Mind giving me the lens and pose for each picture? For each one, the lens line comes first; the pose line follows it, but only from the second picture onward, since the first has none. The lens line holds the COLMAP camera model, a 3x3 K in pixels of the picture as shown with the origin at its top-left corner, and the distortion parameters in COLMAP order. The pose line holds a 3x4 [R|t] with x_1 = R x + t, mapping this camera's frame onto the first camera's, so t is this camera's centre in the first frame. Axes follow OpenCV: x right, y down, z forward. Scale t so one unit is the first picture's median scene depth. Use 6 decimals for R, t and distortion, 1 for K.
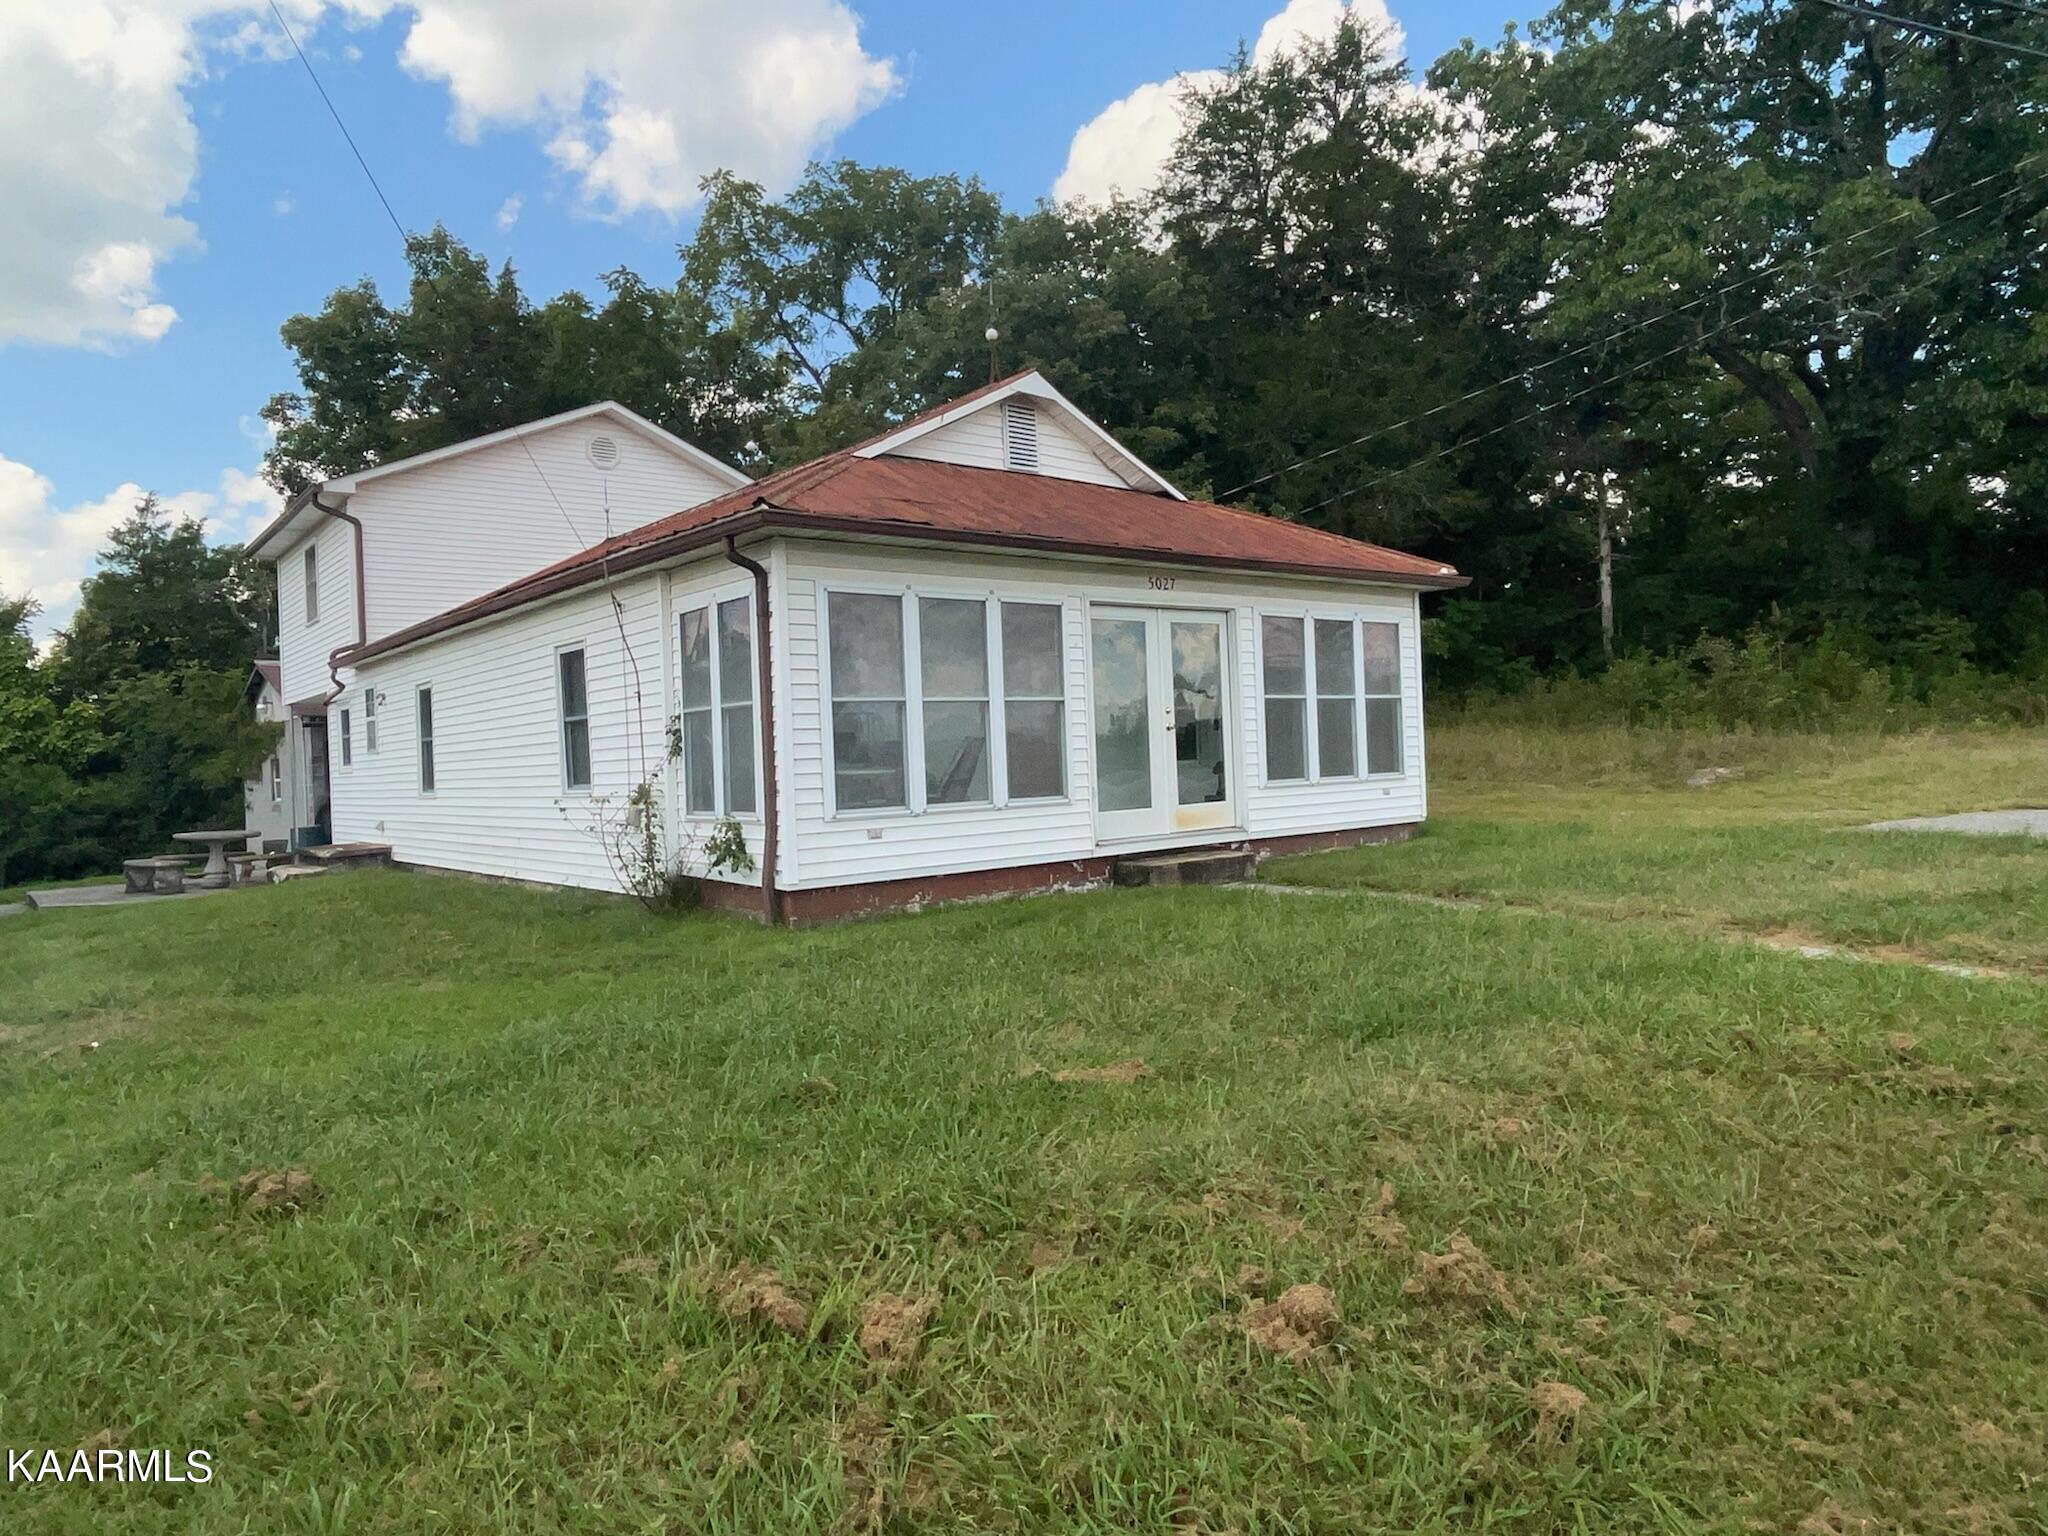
lens RADIAL K [[1286.7, 0, 1023.5], [0, 1286.7, 763.2], [0, 0, 1]] dist [0.000923, 0.000160]
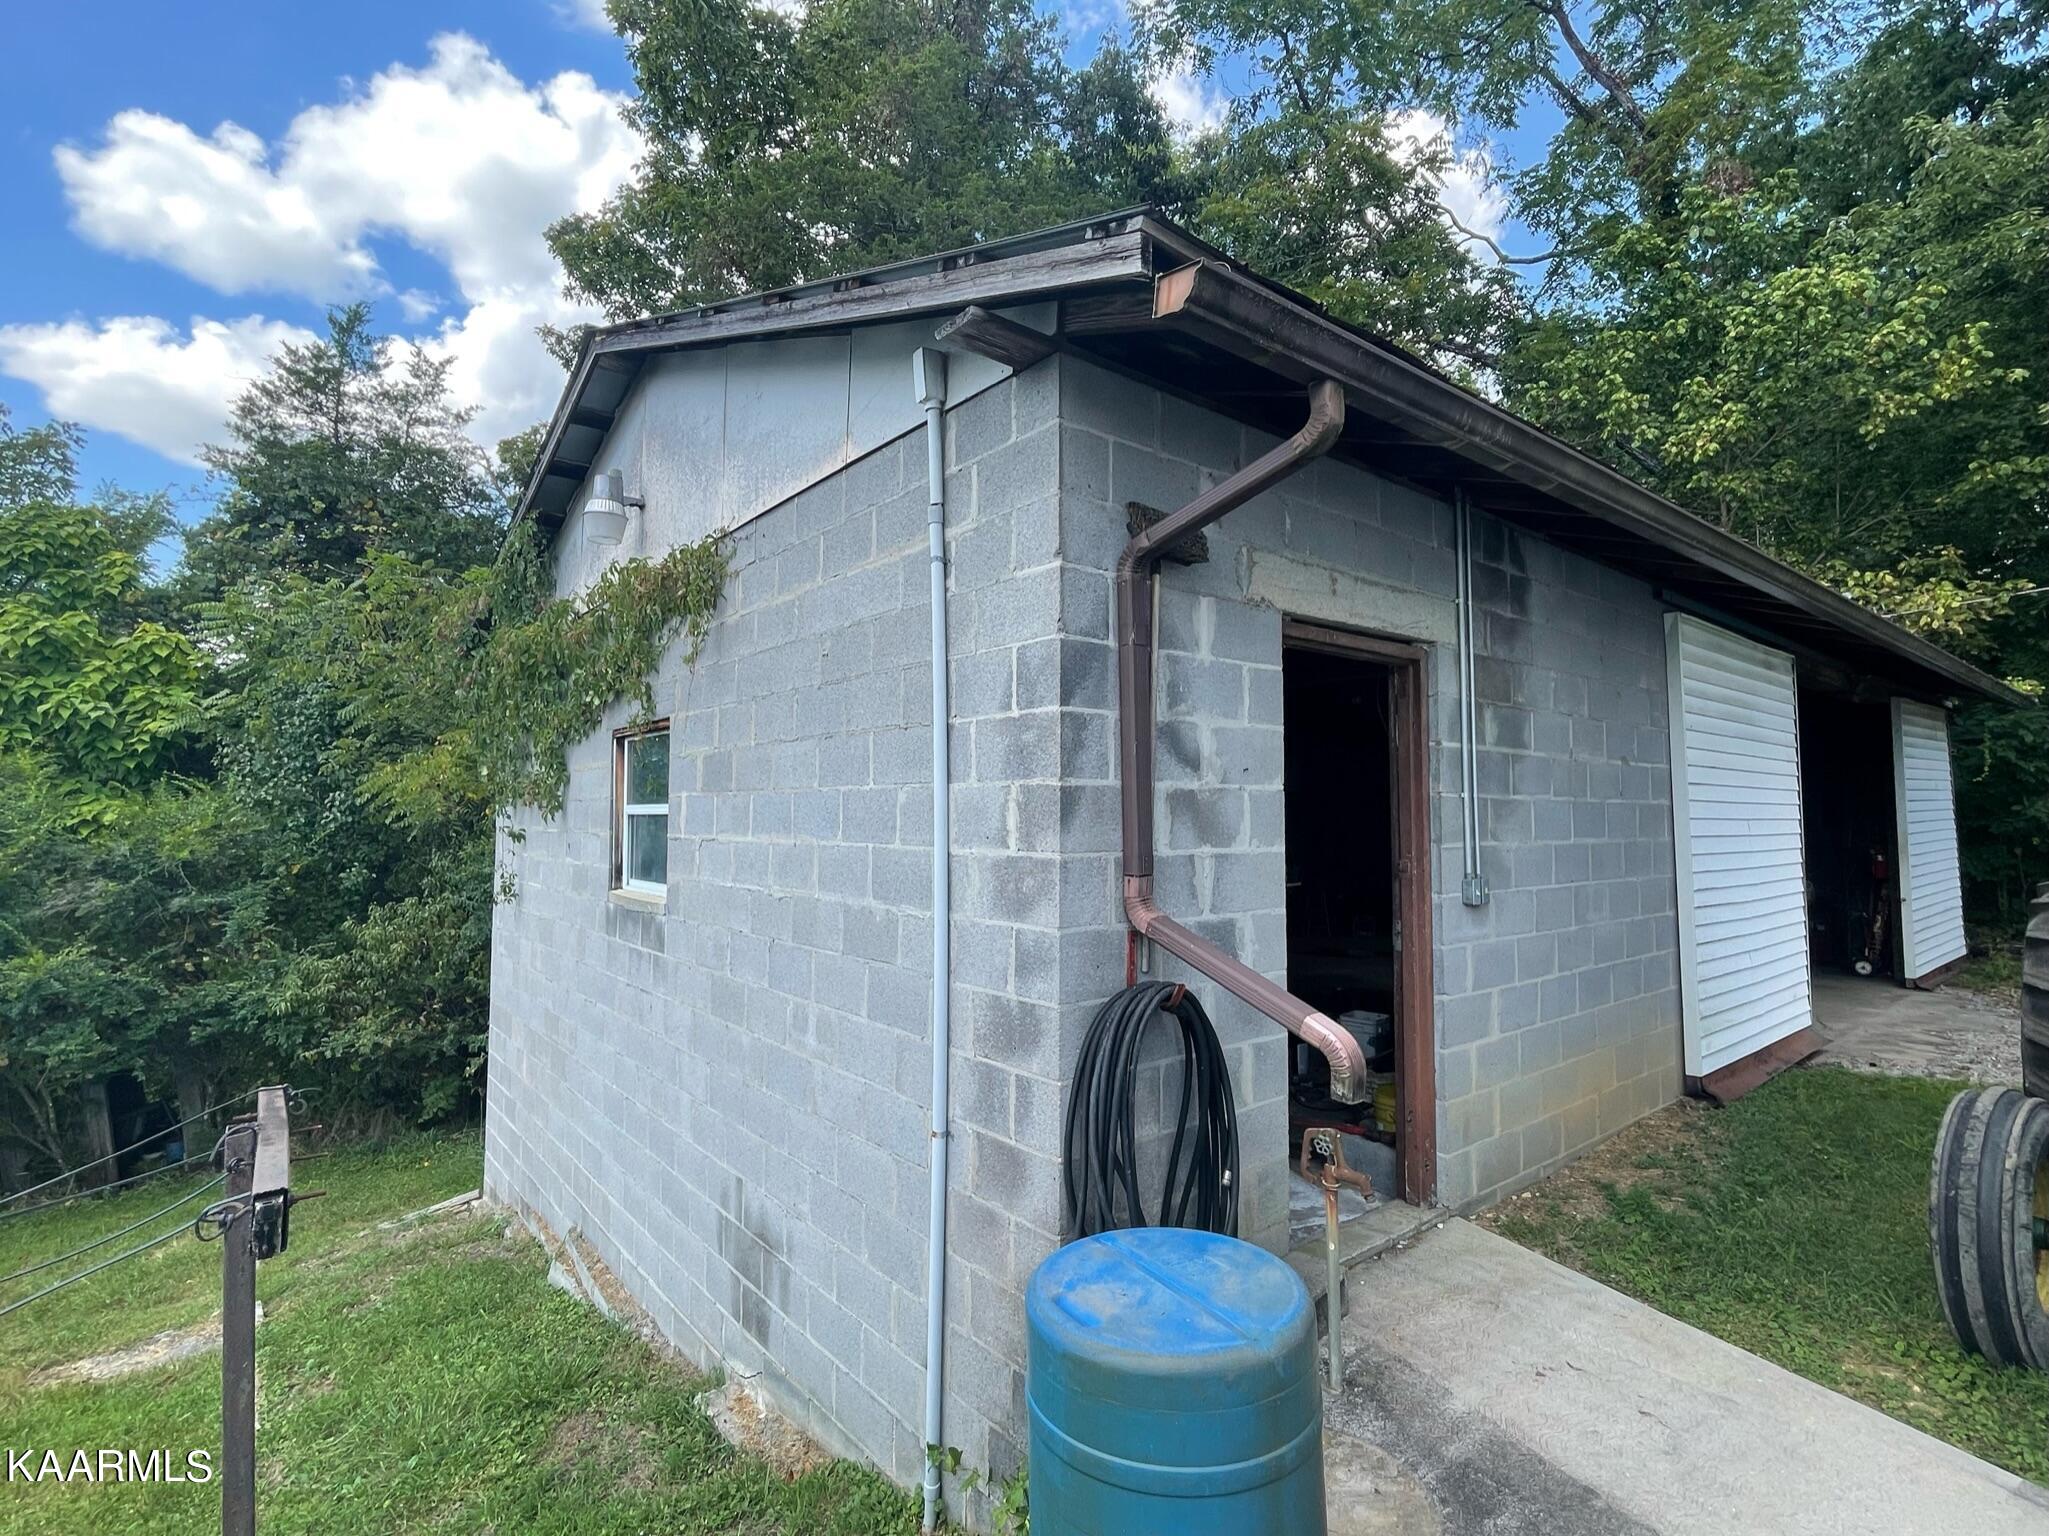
lens RADIAL K [[958.7, 0, 1023.4], [0, 958.7, 766.2], [0, 0, 1]] dist [-0.000688, -0.000032]
pose [[0.998852, 0.041991, -0.023057, -0.531437], [-0.043282, 0.997338, -0.058687, 0.013794], [0.020532, 0.059618, 0.998010, 0.864867]]
